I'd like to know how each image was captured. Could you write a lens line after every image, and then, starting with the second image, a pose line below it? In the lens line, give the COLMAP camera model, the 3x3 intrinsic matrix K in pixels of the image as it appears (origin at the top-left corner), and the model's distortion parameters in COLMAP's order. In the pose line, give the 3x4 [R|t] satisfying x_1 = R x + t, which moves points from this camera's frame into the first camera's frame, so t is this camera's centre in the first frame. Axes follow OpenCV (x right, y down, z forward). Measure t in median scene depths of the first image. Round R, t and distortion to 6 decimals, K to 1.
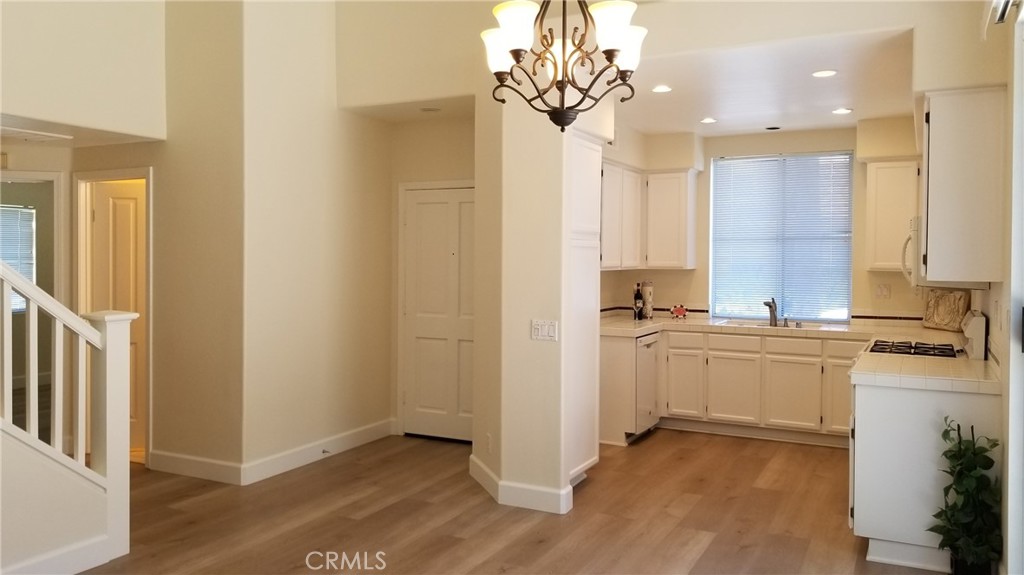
lens RADIAL K [[794.6, 0, 483.1], [0, 794.6, 265.3], [0, 0, 1]] dist [0.073760, -0.111341]
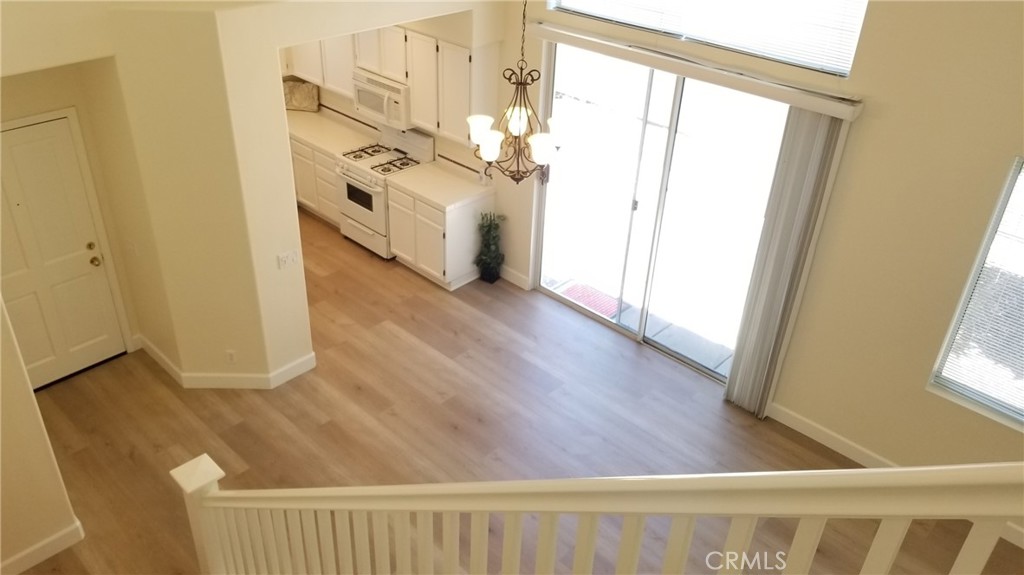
lens RADIAL K [[794.6, 0, 509.3], [0, 794.6, 283.8], [0, 0, 1]] dist [0.073760, -0.111341]
pose [[0.258168, -0.501512, 0.825733, -0.850129], [-0.023956, 0.851122, 0.524422, -0.526948], [-0.965803, -0.155170, 0.207718, 0.376312]]
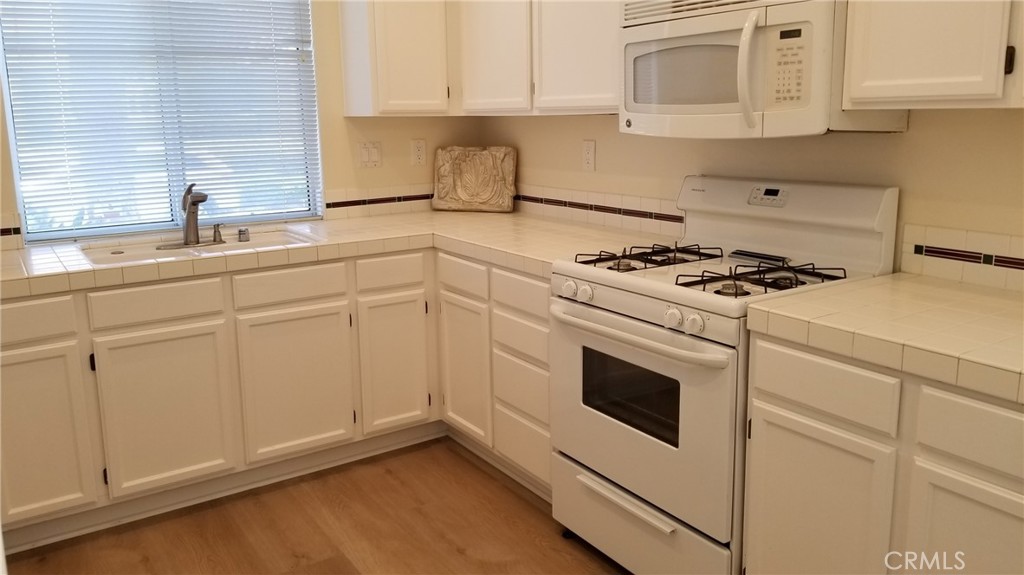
lens RADIAL K [[794.6, 0, 516.8], [0, 794.6, 263.3], [0, 0, 1]] dist [0.073760, -0.111341]
pose [[0.465944, -0.175818, 0.867170, 0.065259], [0.031804, 0.982754, 0.182164, 0.012072], [-0.884243, -0.057298, 0.463500, 0.873790]]
